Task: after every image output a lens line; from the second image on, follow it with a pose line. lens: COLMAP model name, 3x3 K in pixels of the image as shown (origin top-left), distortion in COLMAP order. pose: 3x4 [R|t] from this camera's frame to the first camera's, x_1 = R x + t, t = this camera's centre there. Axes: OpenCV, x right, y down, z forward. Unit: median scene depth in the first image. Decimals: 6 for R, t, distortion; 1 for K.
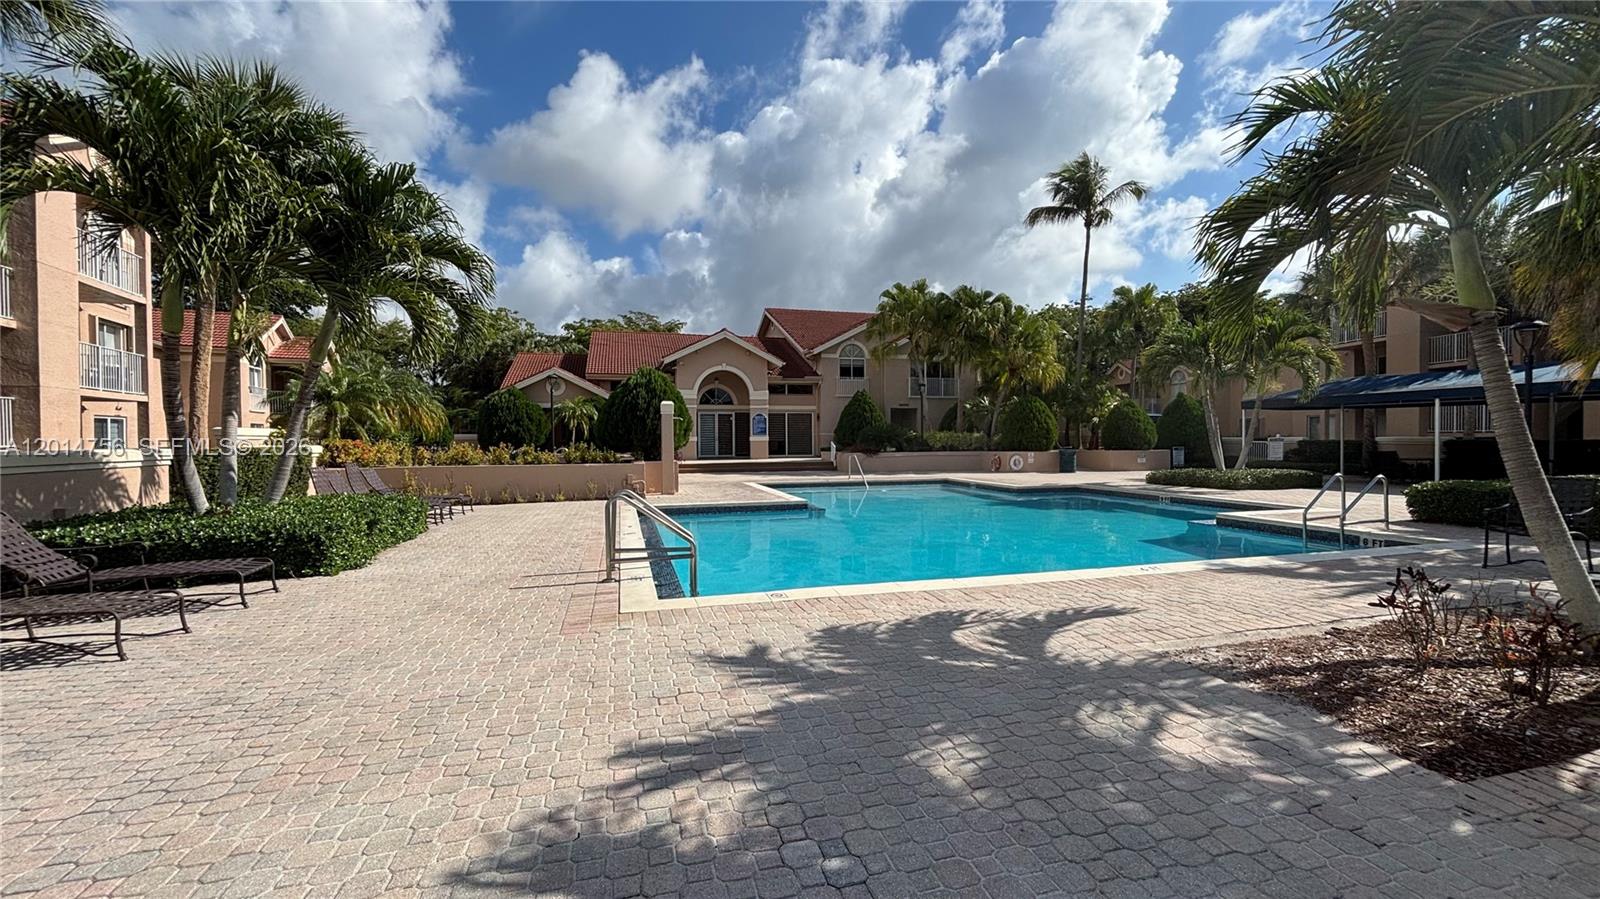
lens RADIAL K [[636.7, 0, 800.0], [0, 636.7, 439.0], [0, 0, 1]] dist [-0.007738, 0.000290]
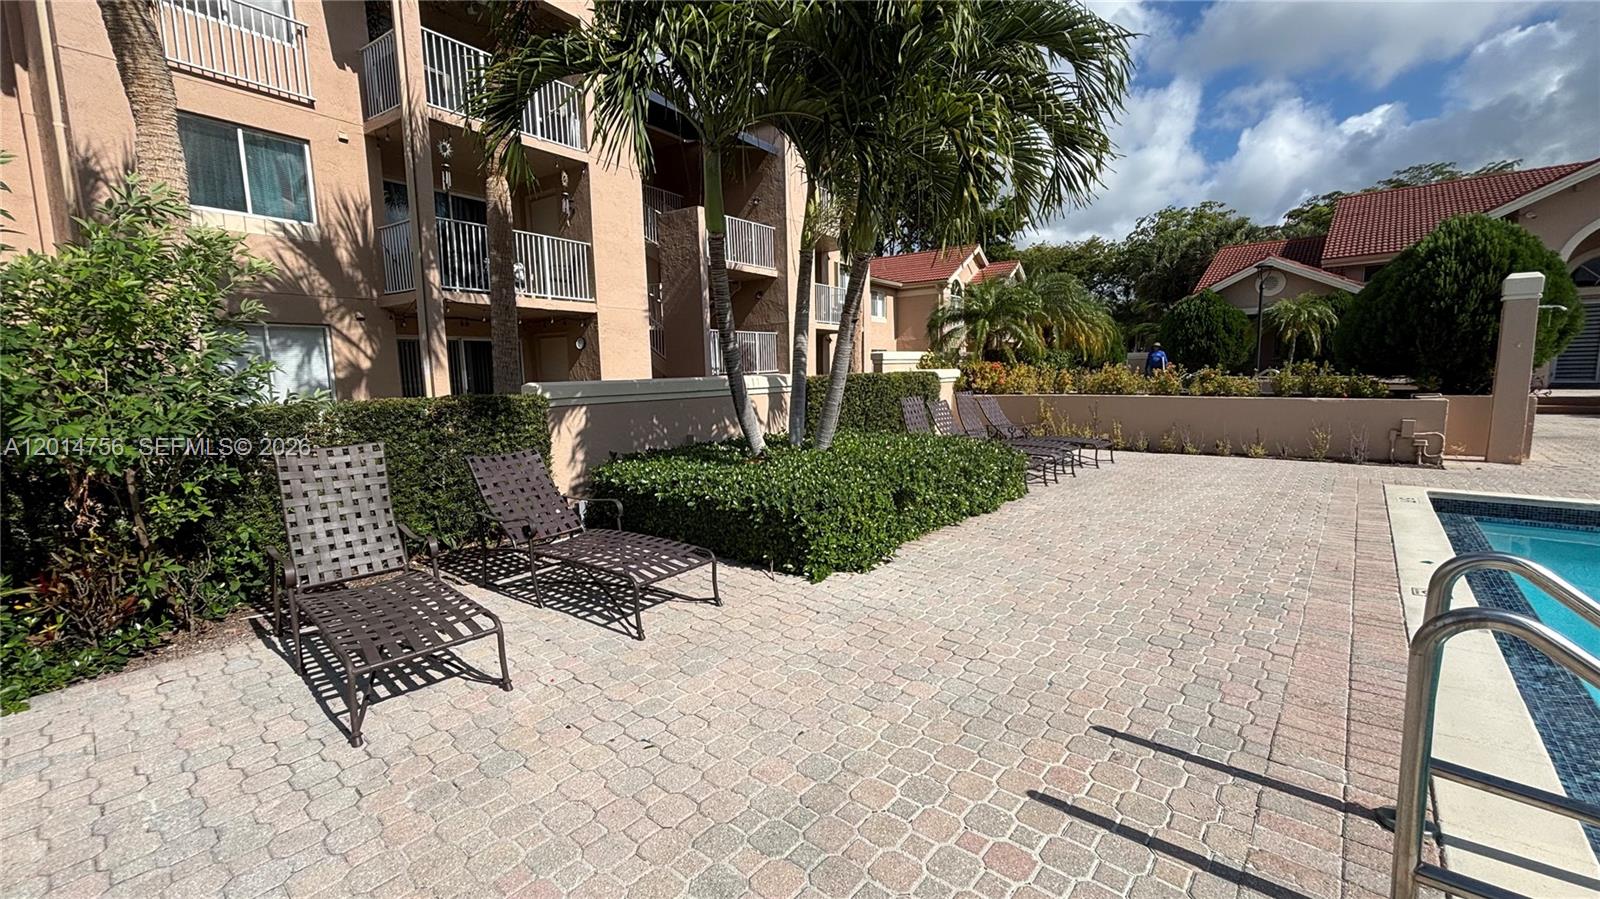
lens RADIAL K [[636.7, 0, 815.3], [0, 636.7, 436.8], [0, 0, 1]] dist [-0.007738, 0.000290]
pose [[0.551431, 0.085689, -0.829808, -0.091612], [0.017268, 0.993325, 0.114050, 0.000450], [0.834042, -0.077219, 0.546270, 0.266731]]
